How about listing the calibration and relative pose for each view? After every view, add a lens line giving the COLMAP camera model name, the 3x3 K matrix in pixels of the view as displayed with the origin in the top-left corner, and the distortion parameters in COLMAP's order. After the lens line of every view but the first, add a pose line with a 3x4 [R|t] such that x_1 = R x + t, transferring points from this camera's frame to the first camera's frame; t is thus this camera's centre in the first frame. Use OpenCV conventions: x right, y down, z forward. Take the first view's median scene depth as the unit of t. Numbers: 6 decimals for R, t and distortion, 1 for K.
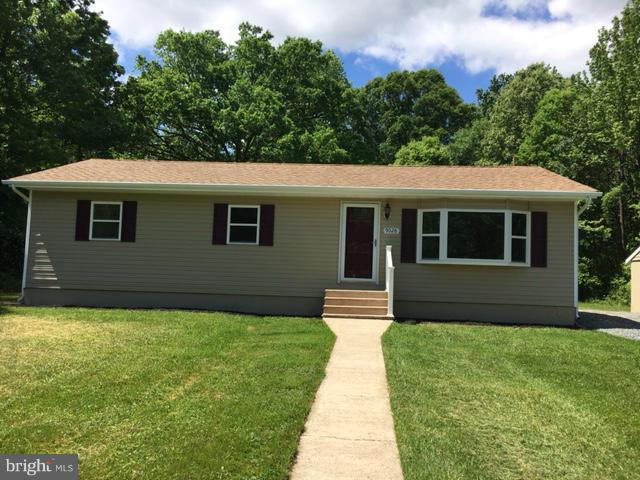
lens RADIAL K [[537.4, 0, 319.5], [0, 537.4, 244.5], [0, 0, 1]] dist [0.048837, -0.019709]
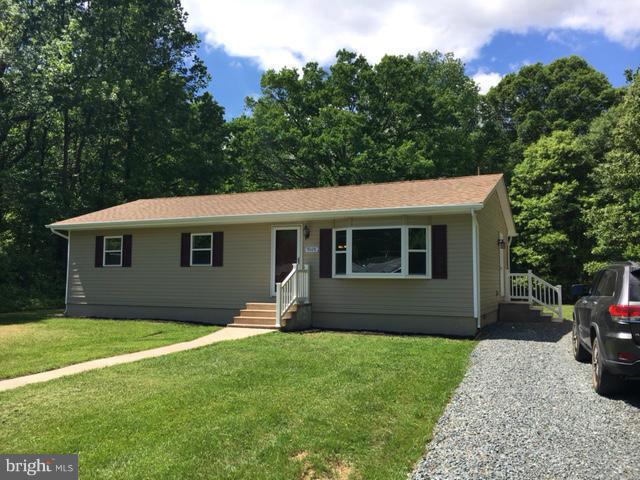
lens RADIAL K [[537.4, 0, 324.9], [0, 537.4, 238.7], [0, 0, 1]] dist [0.048837, -0.019709]
pose [[0.937737, -0.051719, -0.343475, 0.526943], [0.043079, 0.998535, -0.032742, -0.009595], [0.344665, 0.015907, 0.938591, -0.038435]]
